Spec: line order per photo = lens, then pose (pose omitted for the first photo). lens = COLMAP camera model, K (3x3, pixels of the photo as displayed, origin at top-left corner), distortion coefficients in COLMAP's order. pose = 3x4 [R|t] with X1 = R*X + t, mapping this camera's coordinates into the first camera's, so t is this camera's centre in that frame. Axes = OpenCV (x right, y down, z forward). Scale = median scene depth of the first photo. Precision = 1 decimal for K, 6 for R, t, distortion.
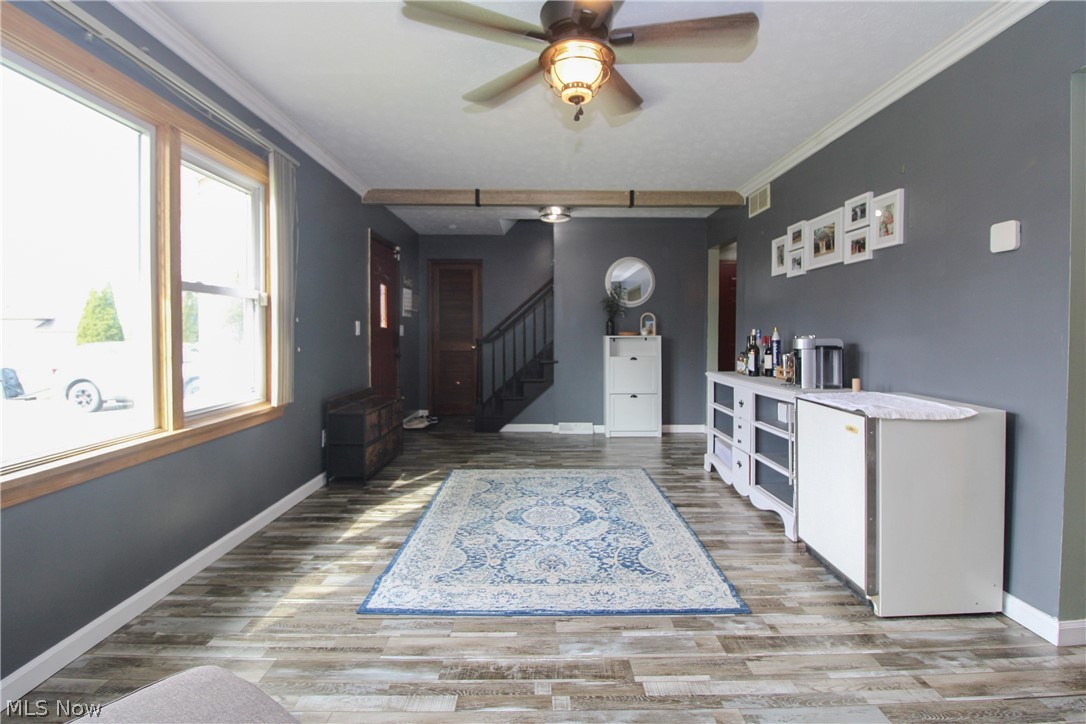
lens RADIAL K [[519.8, 0, 547.6], [0, 519.8, 347.0], [0, 0, 1]] dist [-0.000739, -0.012996]
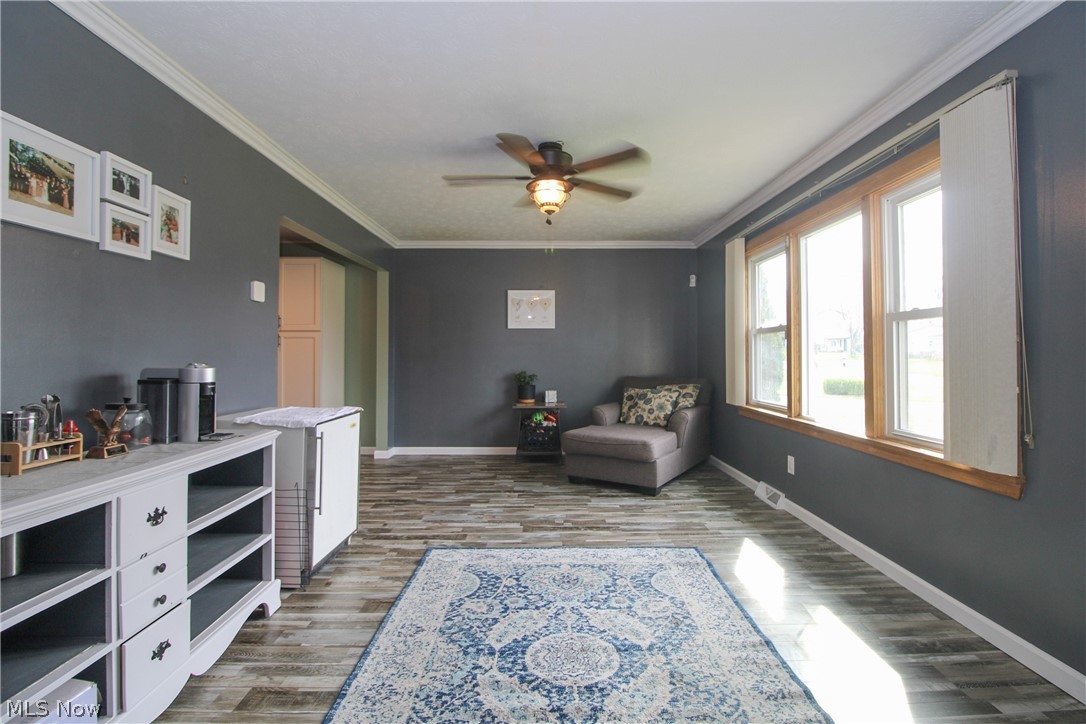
lens RADIAL K [[519.8, 0, 547.6], [0, 519.8, 347.0], [0, 0, 1]] dist [-0.000739, -0.012996]
pose [[-0.999985, -0.001886, 0.005219, 0.040112], [-0.001810, 0.999892, 0.014593, -0.062169], [-0.005246, 0.014583, -0.999880, 1.956837]]
